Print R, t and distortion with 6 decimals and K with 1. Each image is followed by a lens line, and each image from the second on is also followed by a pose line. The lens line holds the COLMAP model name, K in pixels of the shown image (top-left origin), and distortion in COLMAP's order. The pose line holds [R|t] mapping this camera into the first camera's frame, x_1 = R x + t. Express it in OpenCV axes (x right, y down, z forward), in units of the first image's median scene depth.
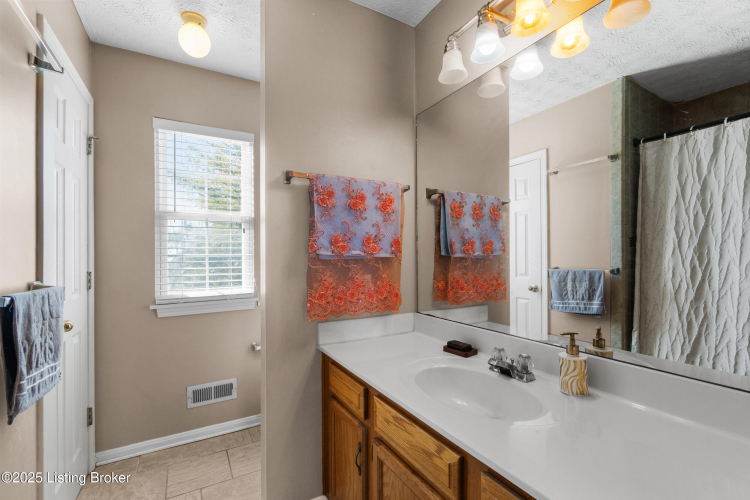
lens RADIAL K [[329.6, 0, 371.4], [0, 329.6, 256.8], [0, 0, 1]] dist [-0.008397, 0.000283]
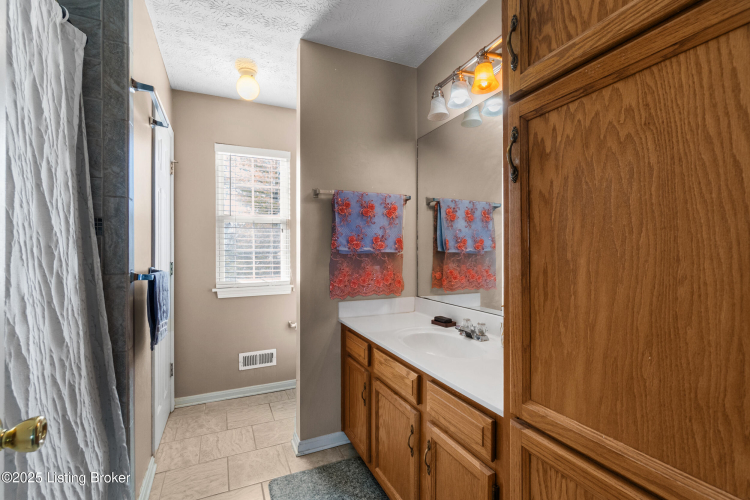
lens RADIAL K [[329.6, 0, 371.4], [0, 329.6, 256.8], [0, 0, 1]] dist [-0.008397, 0.000283]
pose [[0.995924, 0.006483, -0.089960, 0.077317], [-0.005166, 0.999876, 0.014868, -0.000170], [0.090045, -0.014343, 0.995834, -0.270101]]
